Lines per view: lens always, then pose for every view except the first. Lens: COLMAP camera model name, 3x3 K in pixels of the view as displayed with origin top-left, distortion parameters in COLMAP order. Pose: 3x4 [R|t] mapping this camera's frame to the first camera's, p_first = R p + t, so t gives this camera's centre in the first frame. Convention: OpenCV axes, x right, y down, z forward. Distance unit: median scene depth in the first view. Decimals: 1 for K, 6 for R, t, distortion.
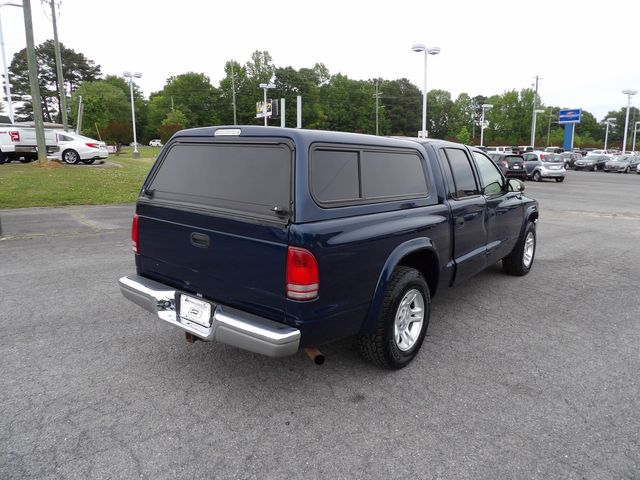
lens RADIAL K [[449.0, 0, 326.7], [0, 449.0, 238.3], [0, 0, 1]] dist [-0.012065, 0.014843]
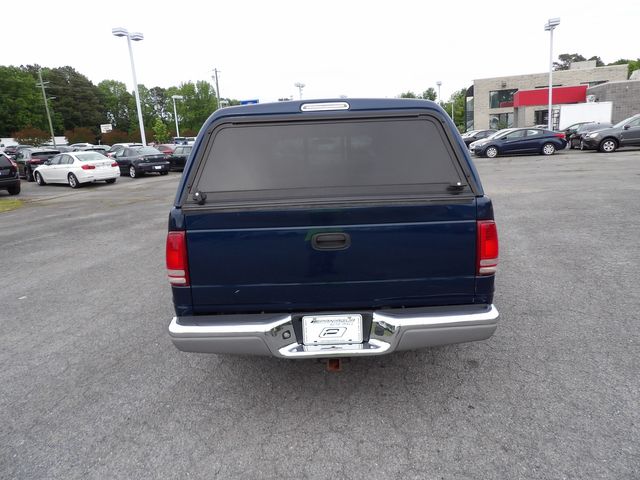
lens RADIAL K [[449.0, 0, 321.9], [0, 449.0, 234.5], [0, 0, 1]] dist [-0.012065, 0.014843]
pose [[0.792233, -0.177712, 0.583768, -0.105560], [0.172246, 0.982877, 0.065454, -0.008715], [-0.585404, 0.048696, 0.809278, 0.049745]]
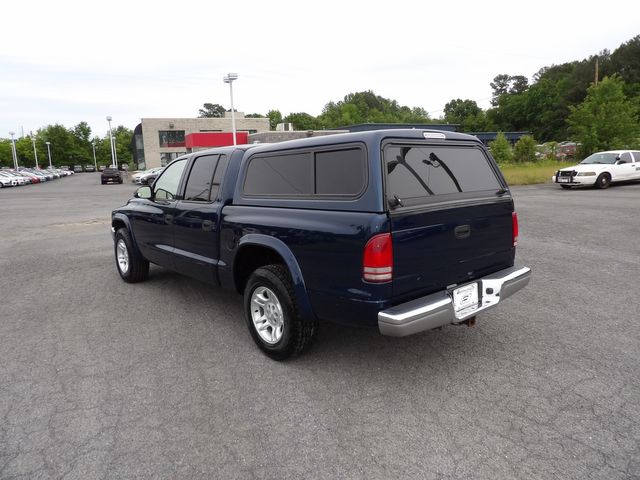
lens RADIAL K [[449.0, 0, 322.1], [0, 449.0, 237.0], [0, 0, 1]] dist [-0.012065, 0.014843]
pose [[0.200638, -0.174379, 0.964021, -0.196833], [0.210091, 0.968796, 0.131518, -0.027971], [-0.956873, 0.176145, 0.231012, 0.149350]]
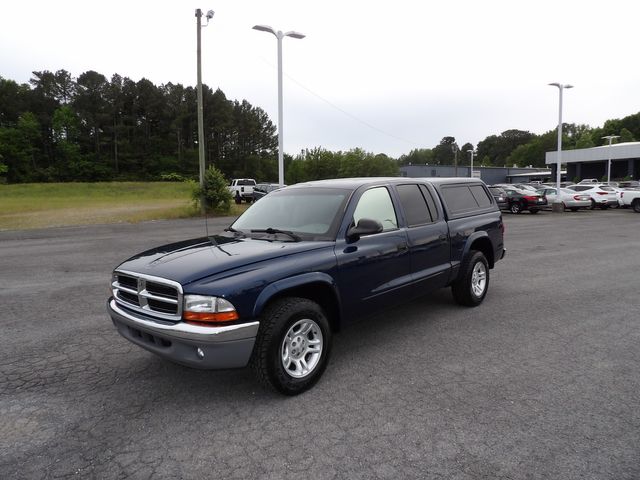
lens RADIAL K [[449.0, 0, 322.1], [0, 449.0, 237.2], [0, 0, 1]] dist [-0.012065, 0.014843]
pose [[-0.997501, 0.010330, 0.069899, 0.037712], [0.028926, 0.962262, 0.270582, -0.090055], [-0.064466, 0.271928, -0.960156, 0.493210]]
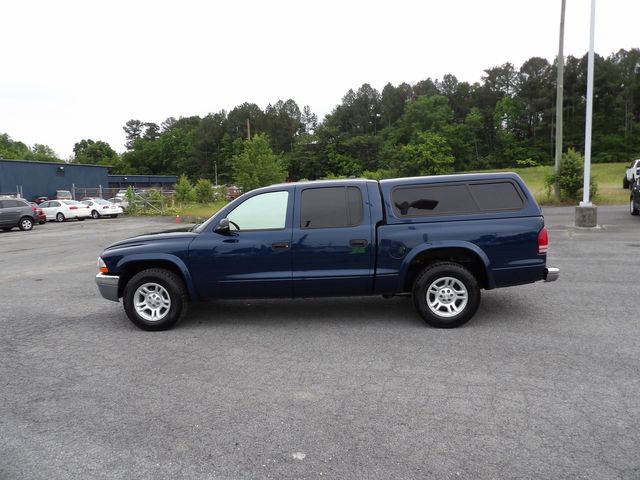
lens RADIAL K [[449.0, 0, 326.3], [0, 449.0, 237.9], [0, 0, 1]] dist [-0.012065, 0.014843]
pose [[-0.546450, -0.072490, 0.834349, -0.206935], [0.180751, 0.962560, 0.202011, -0.073258], [-0.817754, 0.261198, -0.512888, 0.383576]]
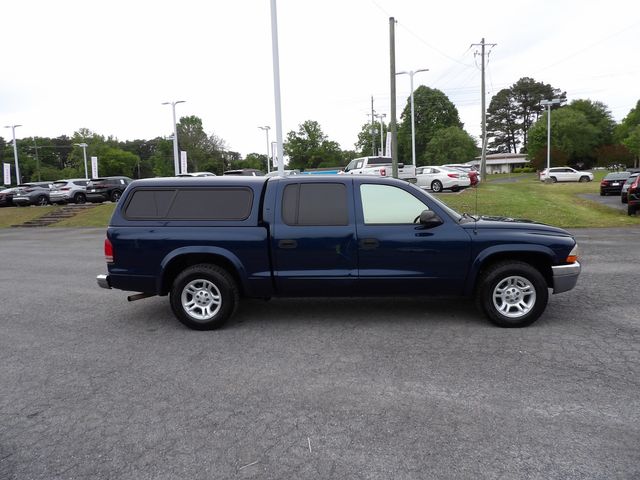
lens RADIAL K [[449.0, 0, 322.5], [0, 449.0, 241.2], [0, 0, 1]] dist [-0.012065, 0.014843]
pose [[0.564843, 0.076606, -0.821635, 0.261576], [-0.116996, 0.993058, 0.012159, -0.012687], [0.816863, 0.089260, 0.569884, 0.071955]]
